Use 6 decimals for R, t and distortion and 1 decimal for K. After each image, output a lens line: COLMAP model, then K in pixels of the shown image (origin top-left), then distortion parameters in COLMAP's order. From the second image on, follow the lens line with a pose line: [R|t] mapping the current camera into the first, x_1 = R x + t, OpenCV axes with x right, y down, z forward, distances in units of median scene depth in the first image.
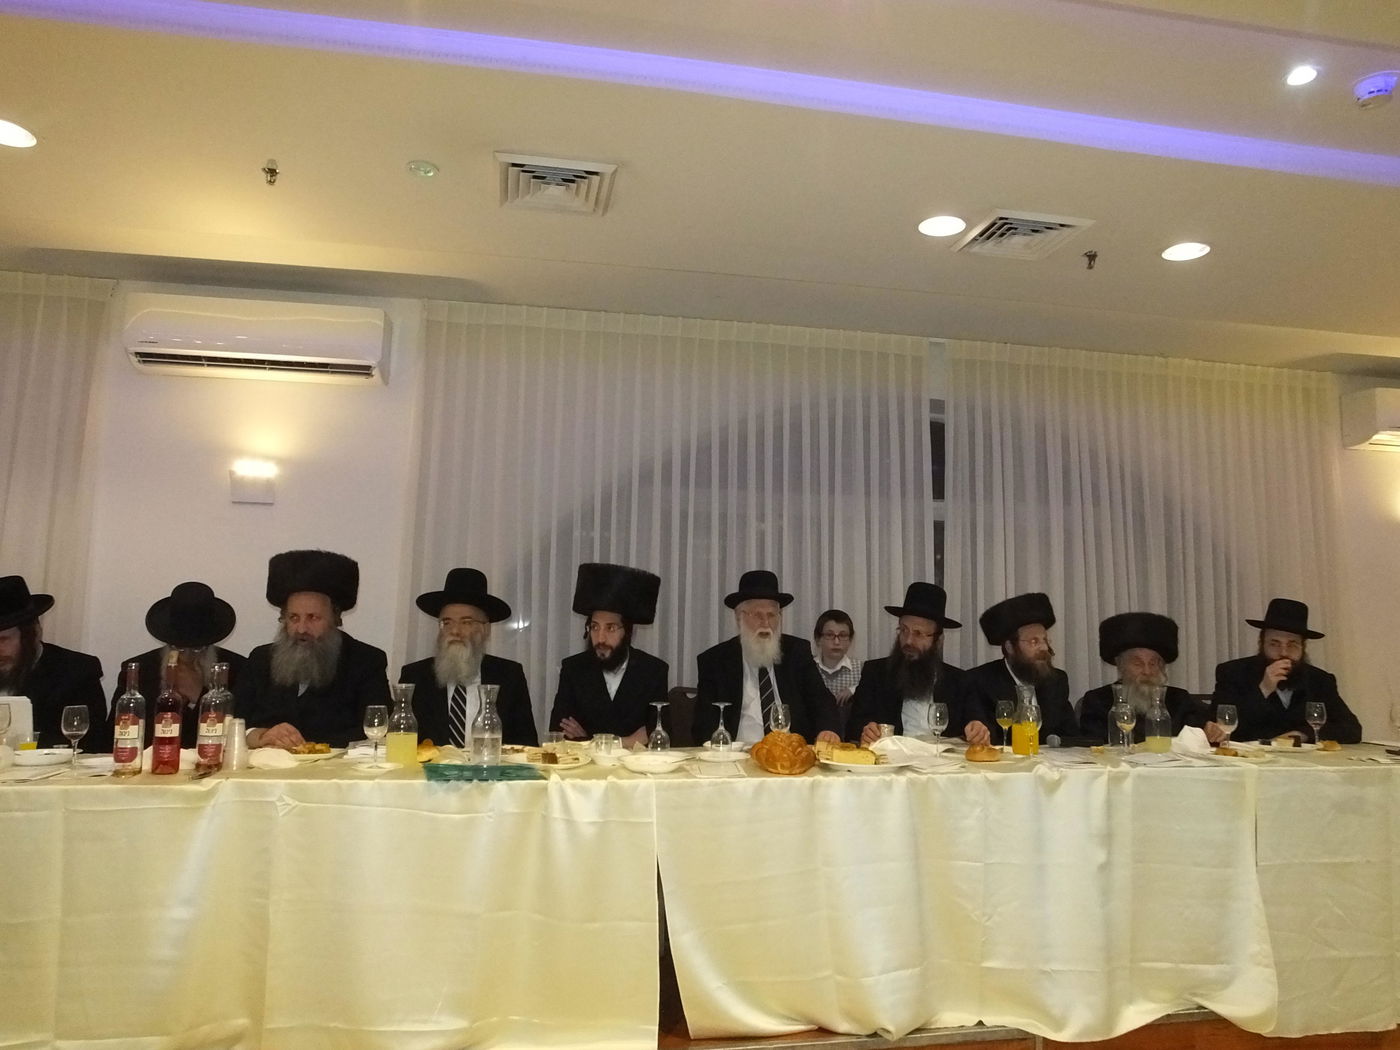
lens RADIAL K [[1005.2, 0, 709.5], [0, 1005.2, 519.7], [0, 0, 1]] dist [-0.045038, 0.032005]
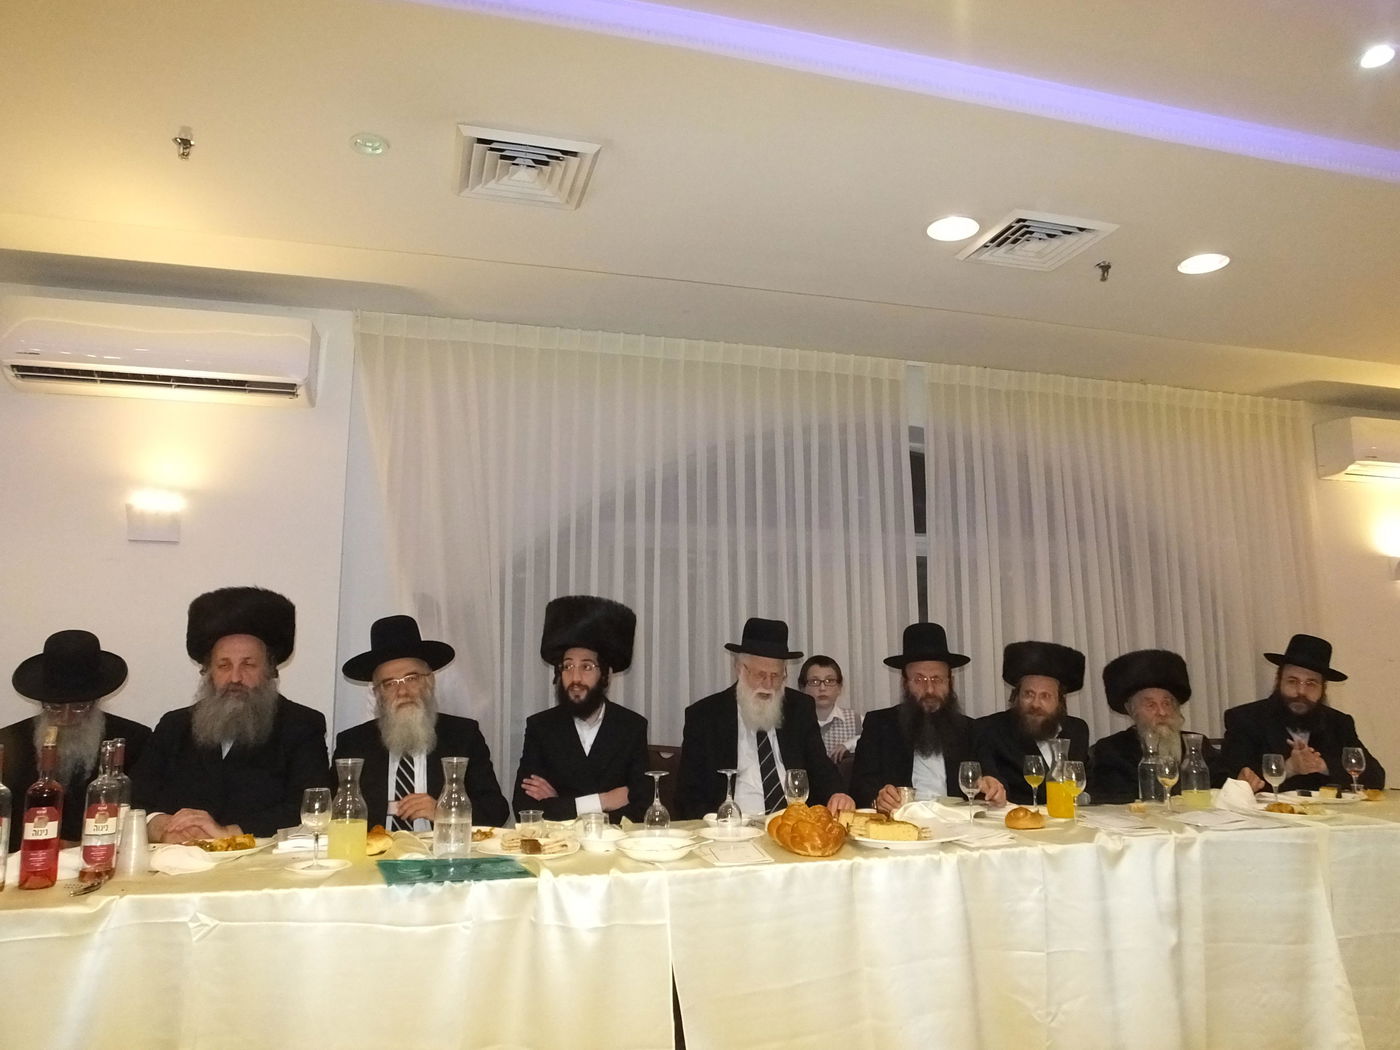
lens RADIAL K [[1000.8, 0, 706.6], [0, 1000.8, 523.9], [0, 0, 1]] dist [-0.055257, 0.047543]
pose [[0.996264, -0.005223, 0.086196, -0.071297], [0.008371, 0.999310, -0.036199, 0.004047], [-0.085948, 0.036785, 0.995620, 0.138480]]
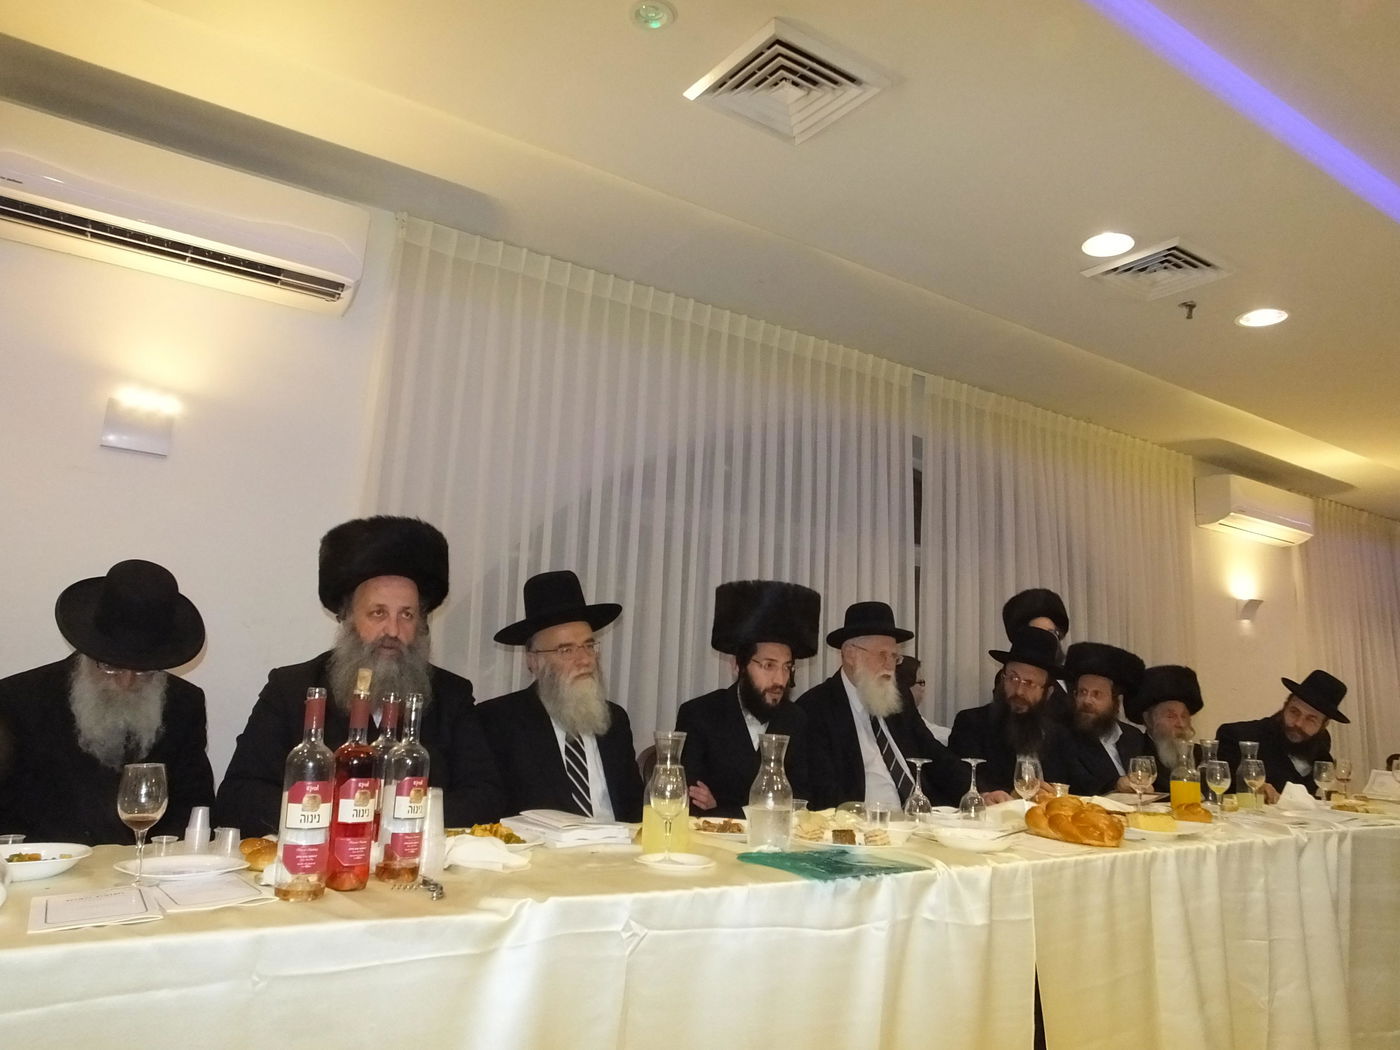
lens RADIAL K [[1005.2, 0, 709.5], [0, 1005.2, 519.7], [0, 0, 1]] dist [-0.045038, 0.032005]
pose [[0.915968, 0.095345, 0.389758, -0.466761], [-0.076569, 0.995042, -0.063469, 0.052835], [-0.393877, 0.028292, 0.918728, 0.307662]]
